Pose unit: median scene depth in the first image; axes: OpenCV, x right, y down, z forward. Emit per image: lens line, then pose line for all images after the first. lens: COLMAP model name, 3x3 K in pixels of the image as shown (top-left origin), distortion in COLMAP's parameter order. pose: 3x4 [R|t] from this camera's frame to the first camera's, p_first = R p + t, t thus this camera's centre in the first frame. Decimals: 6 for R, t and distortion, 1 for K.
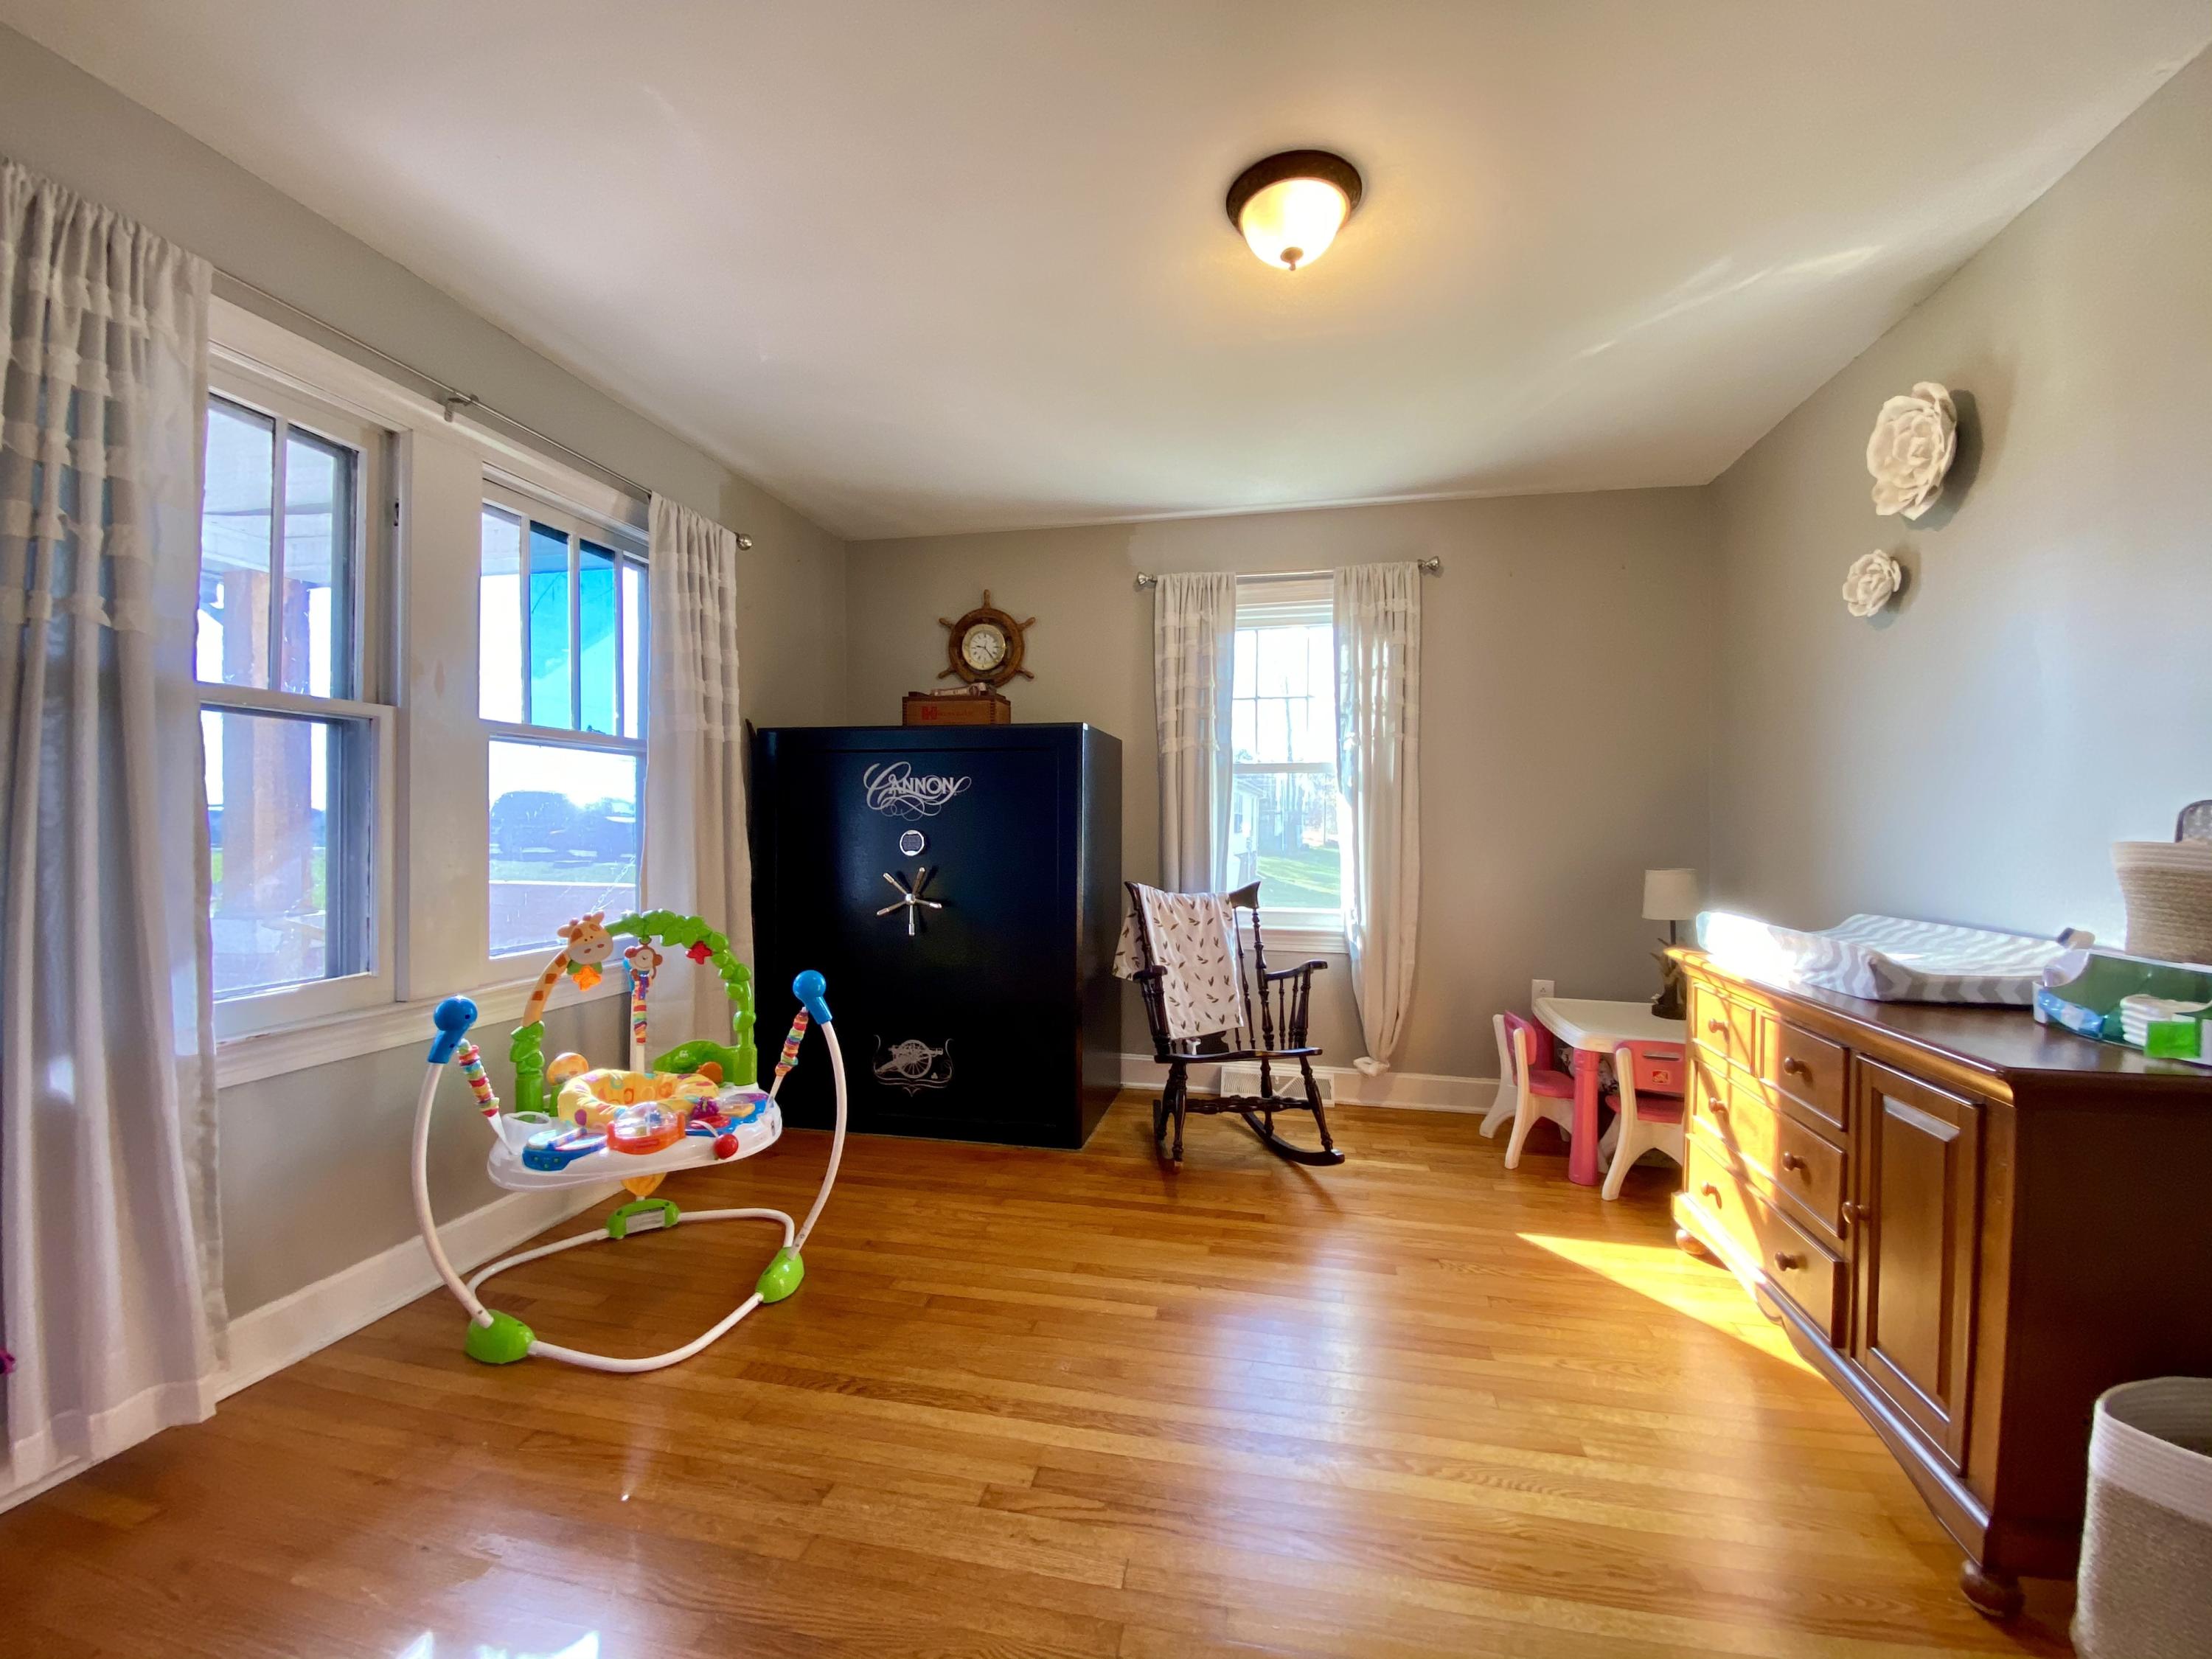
lens RADIAL K [[896.0, 0, 1111.2], [0, 896.0, 832.5], [0, 0, 1]] dist [0.003258, -0.011636]
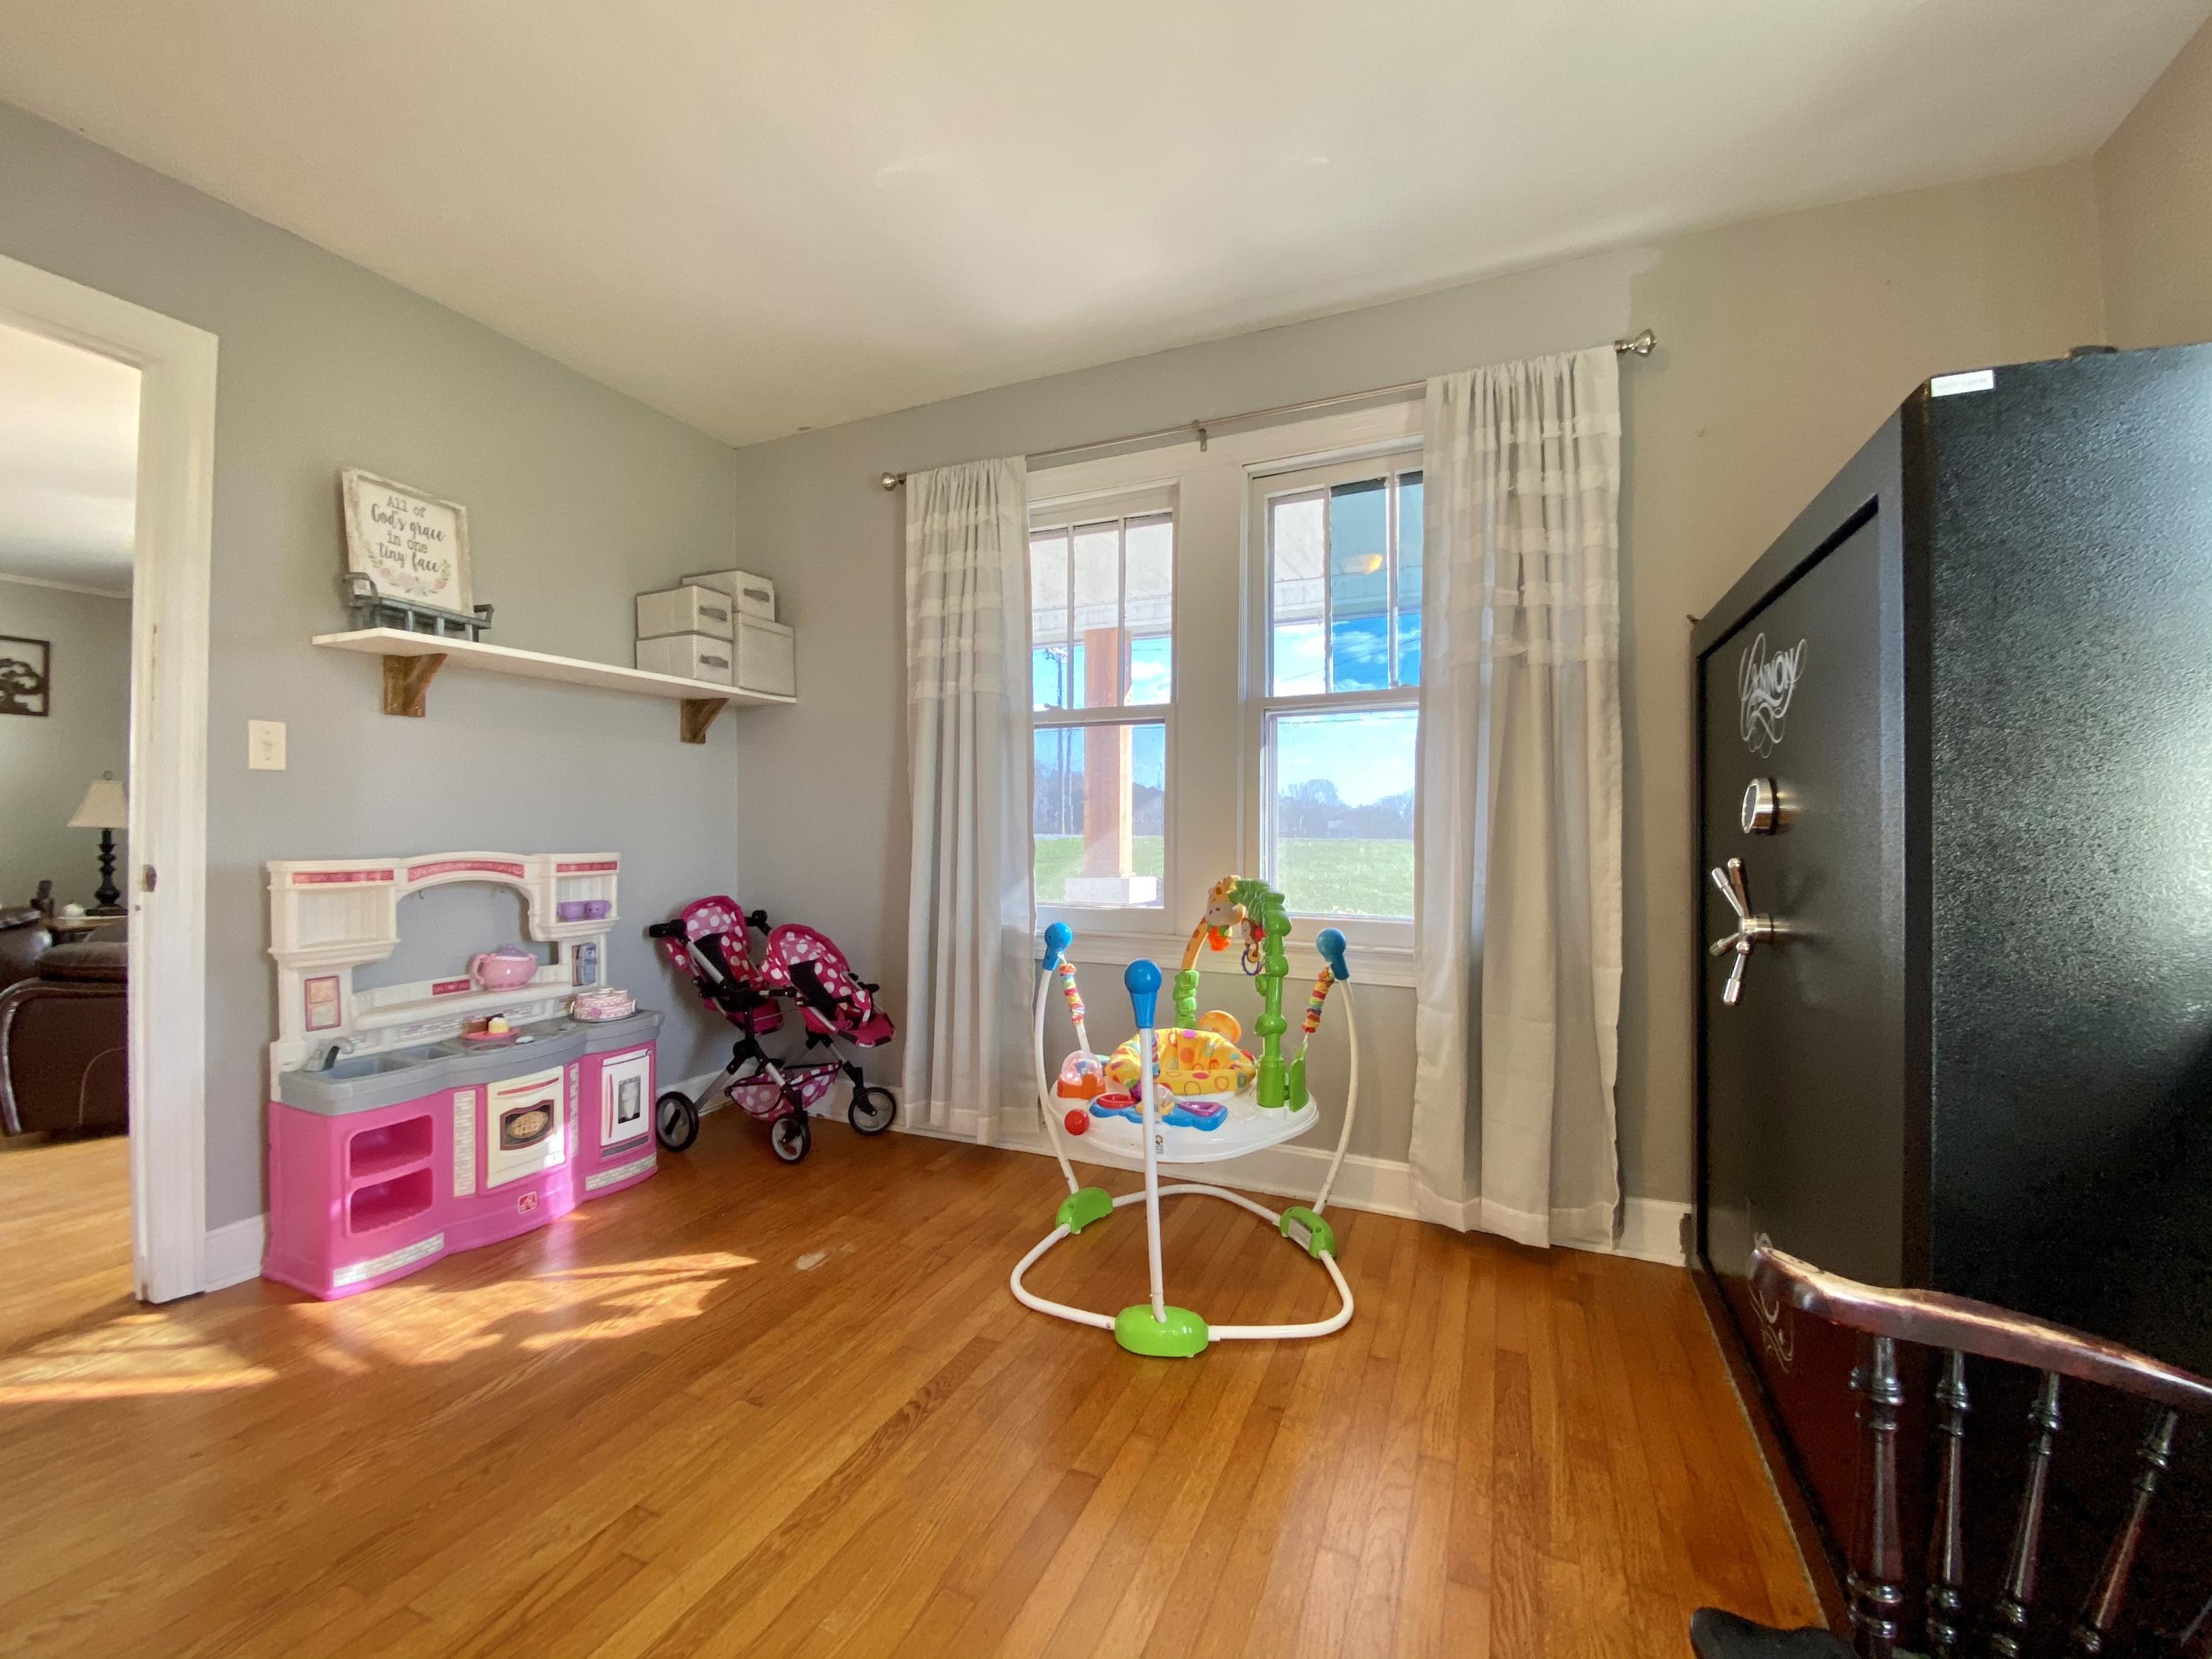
lens RADIAL K [[896.0, 0, 1100.4], [0, 896.0, 829.3], [0, 0, 1]] dist [0.003258, -0.011636]
pose [[-0.203295, 0.006109, -0.979098, 0.494254], [-0.002924, 0.999972, 0.006846, 0.032844], [0.979113, 0.004254, -0.203272, 1.245872]]
